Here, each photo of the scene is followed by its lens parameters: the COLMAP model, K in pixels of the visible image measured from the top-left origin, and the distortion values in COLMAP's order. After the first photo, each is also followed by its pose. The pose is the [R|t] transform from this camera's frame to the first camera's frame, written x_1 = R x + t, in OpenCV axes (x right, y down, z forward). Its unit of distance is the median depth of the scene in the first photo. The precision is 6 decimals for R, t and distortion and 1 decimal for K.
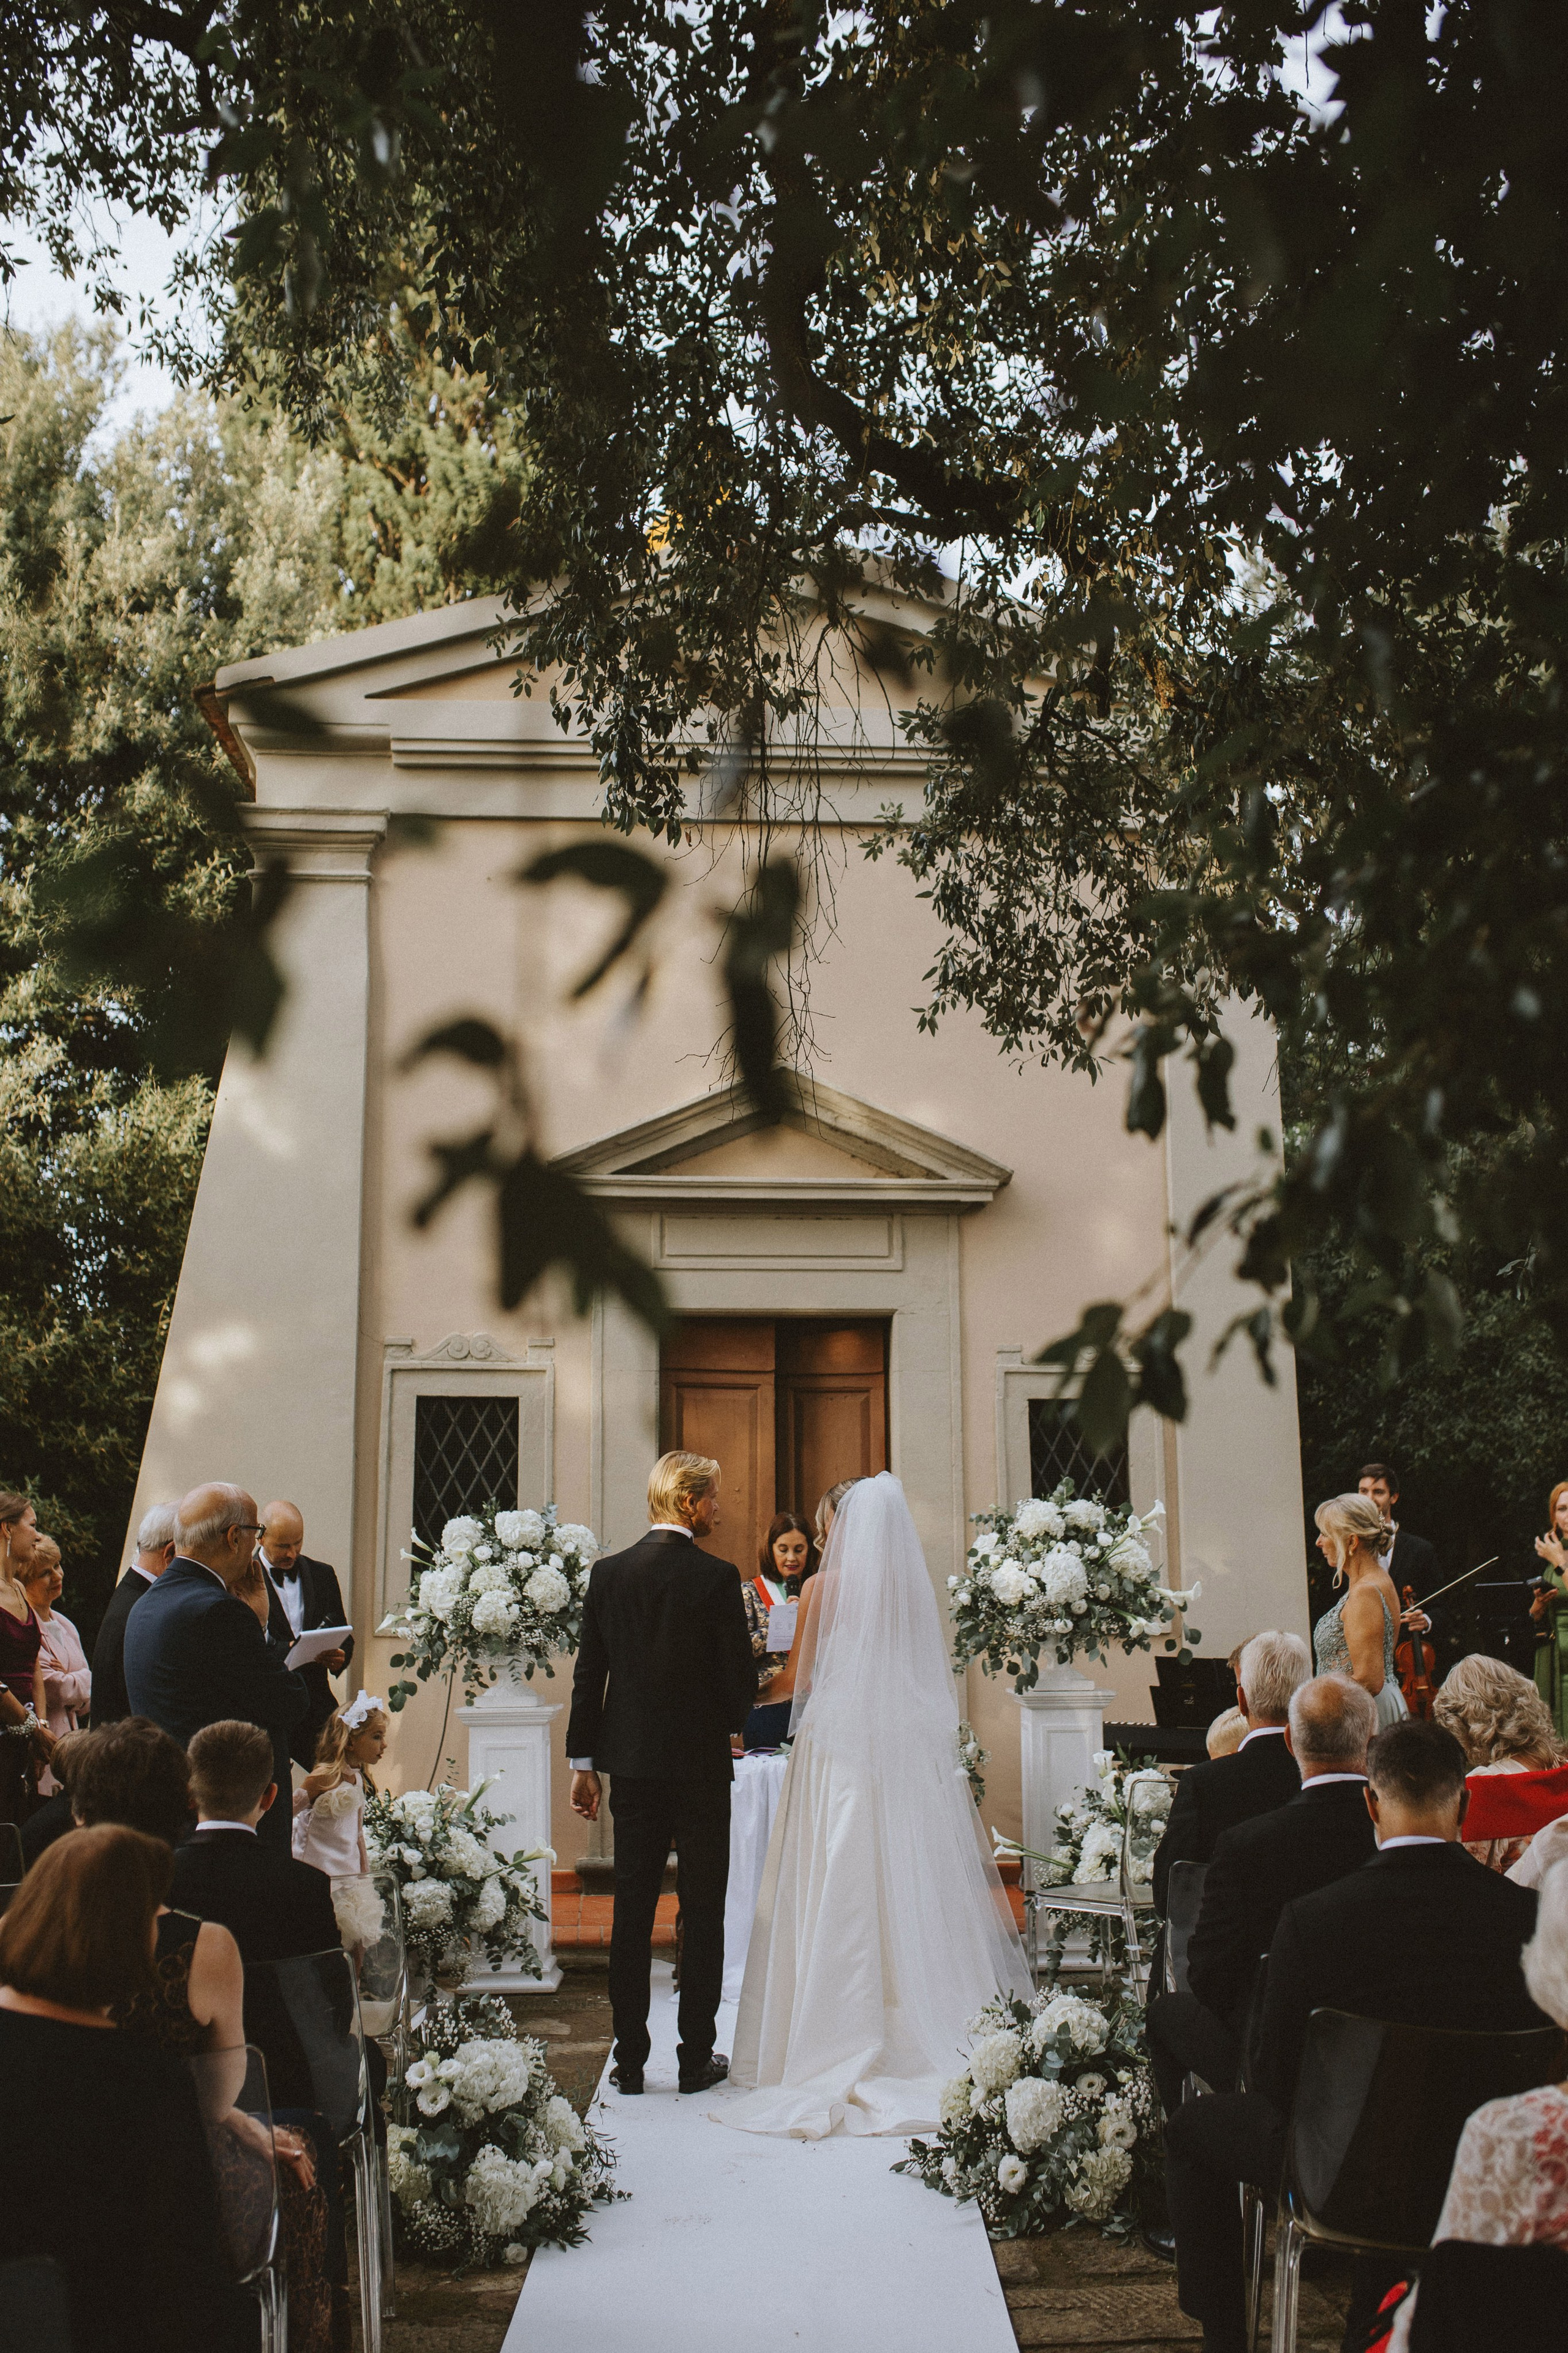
lens RADIAL K [[2283.8, 0, 749.1], [0, 2283.8, 1186.1], [0, 0, 1]] dist [-0.075854, 0.164184]
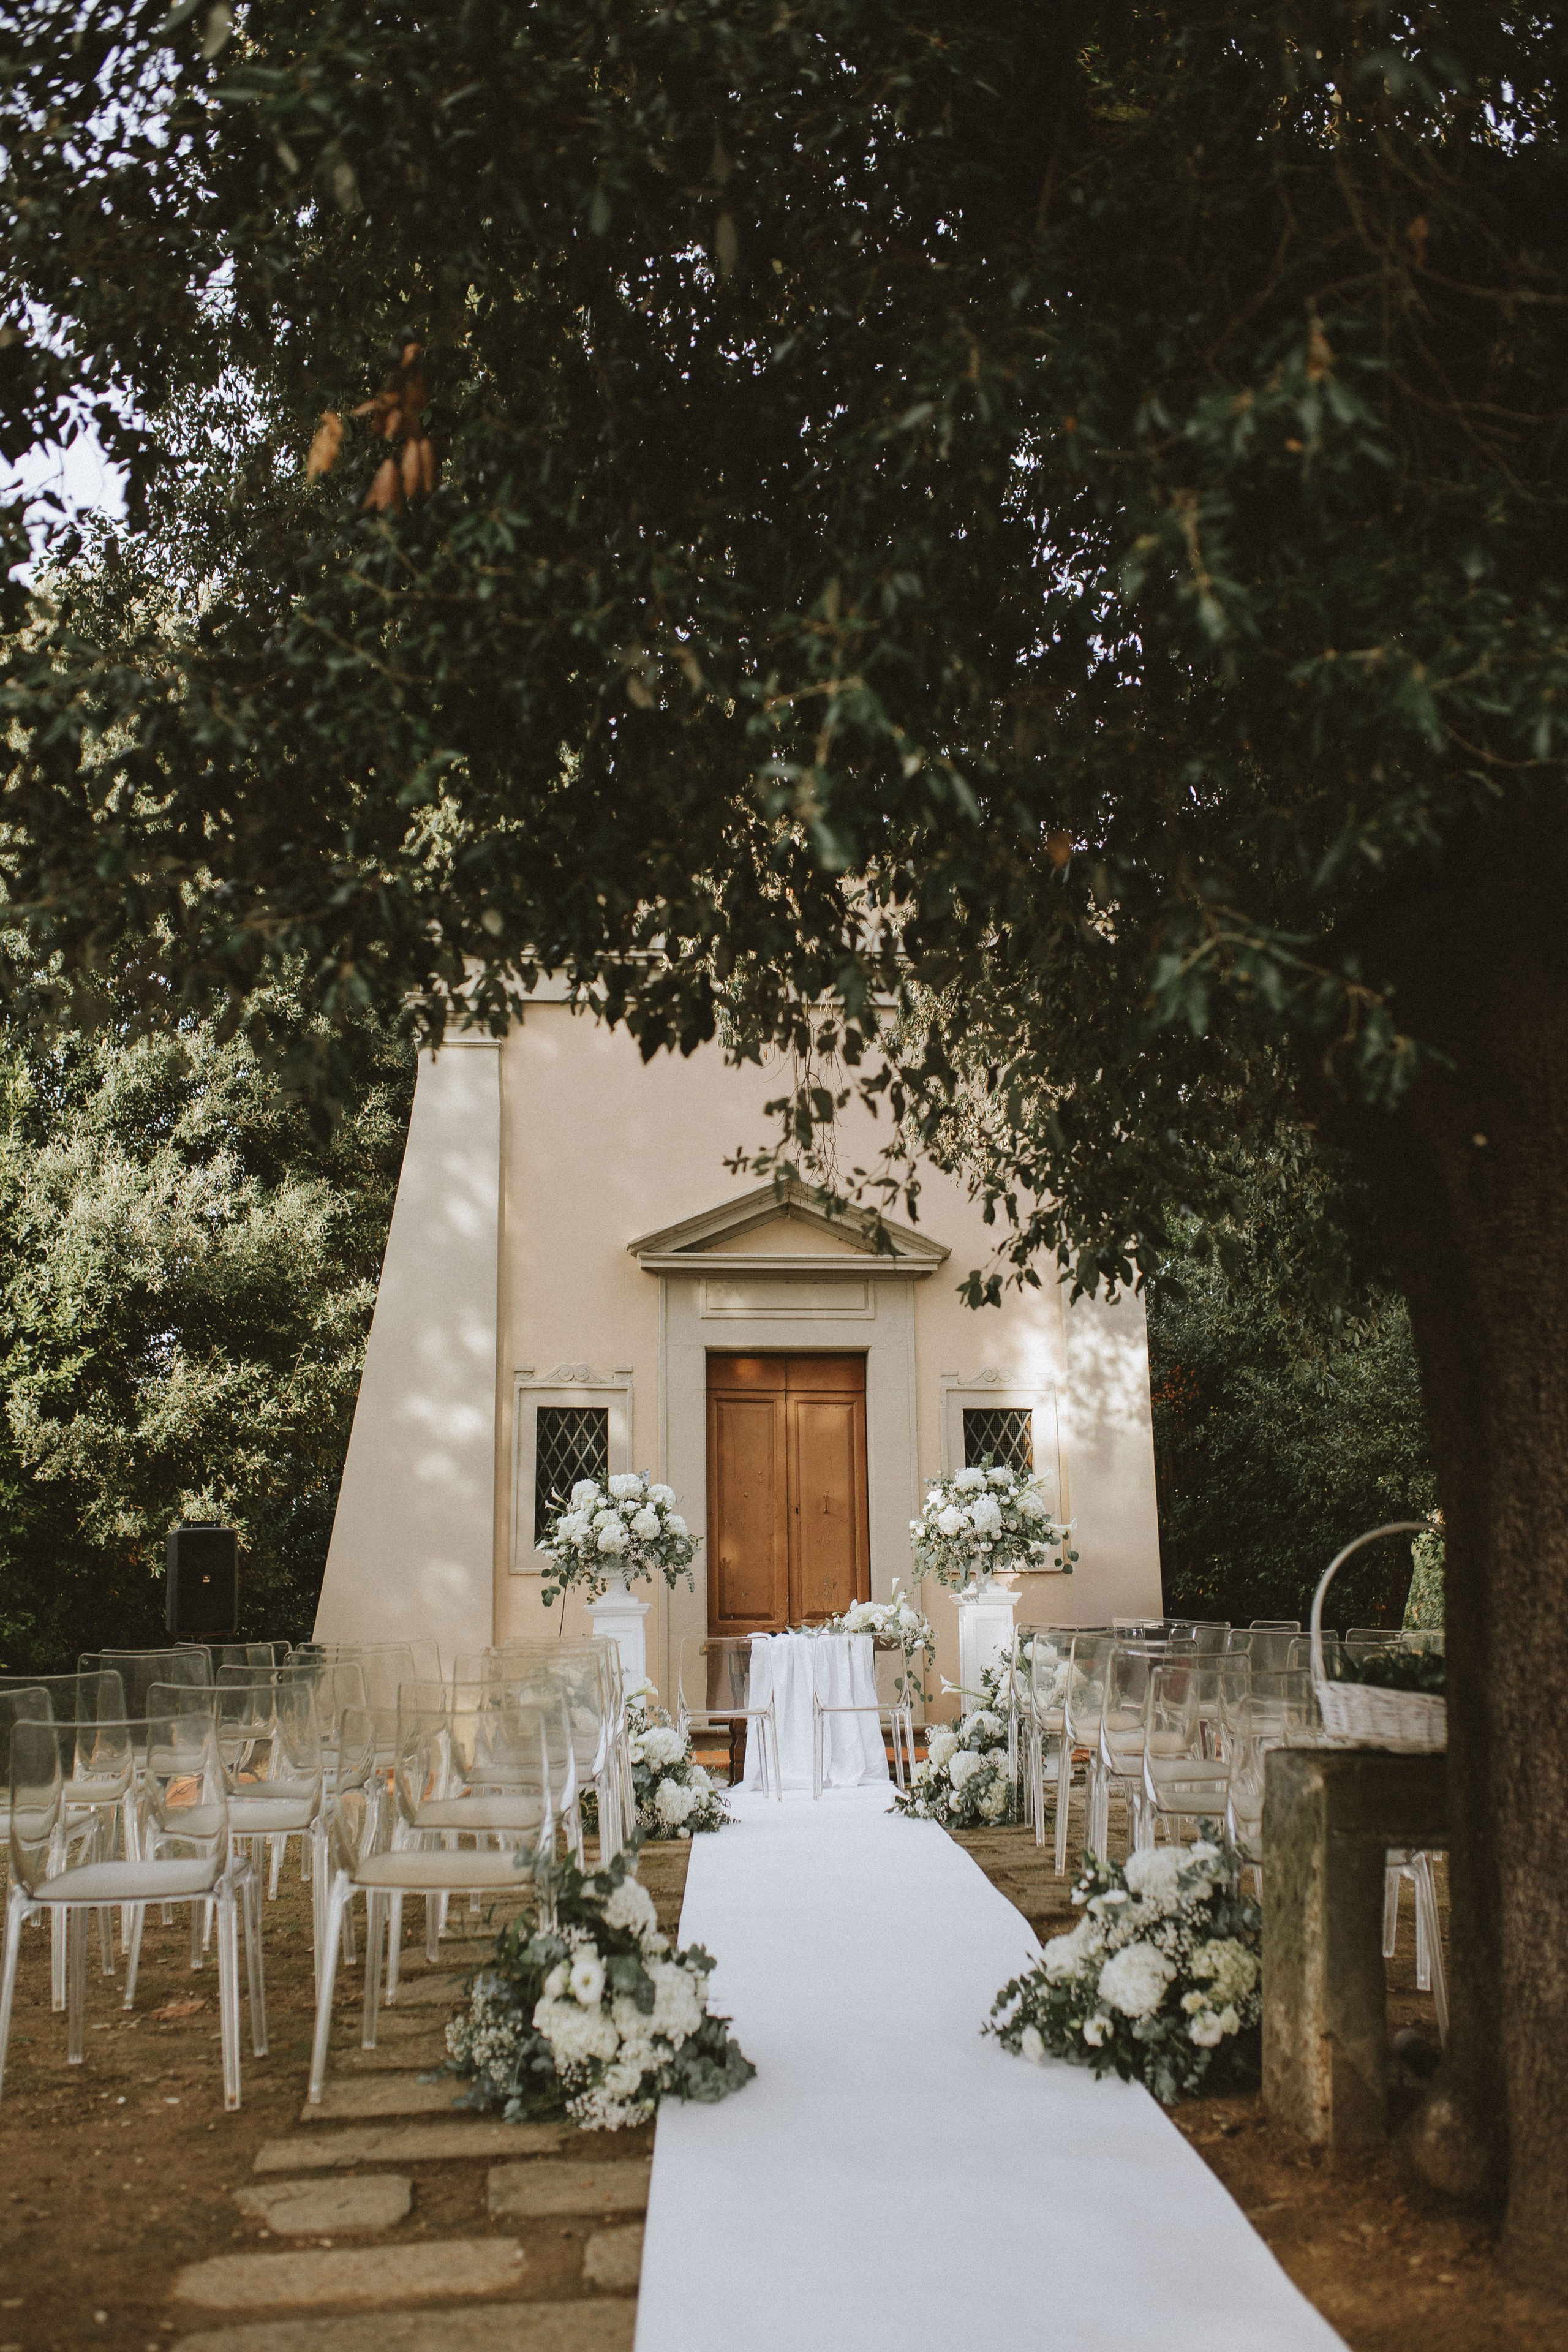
lens RADIAL K [[2322.0, 0, 776.4], [0, 2322.0, 1253.2], [0, 0, 1]] dist [-0.066318, 0.117042]
pose [[0.999248, -0.002425, 0.038691, -0.060581], [0.002815, 0.999946, -0.010030, 0.012416], [-0.038665, 0.010131, 0.999201, -0.538030]]
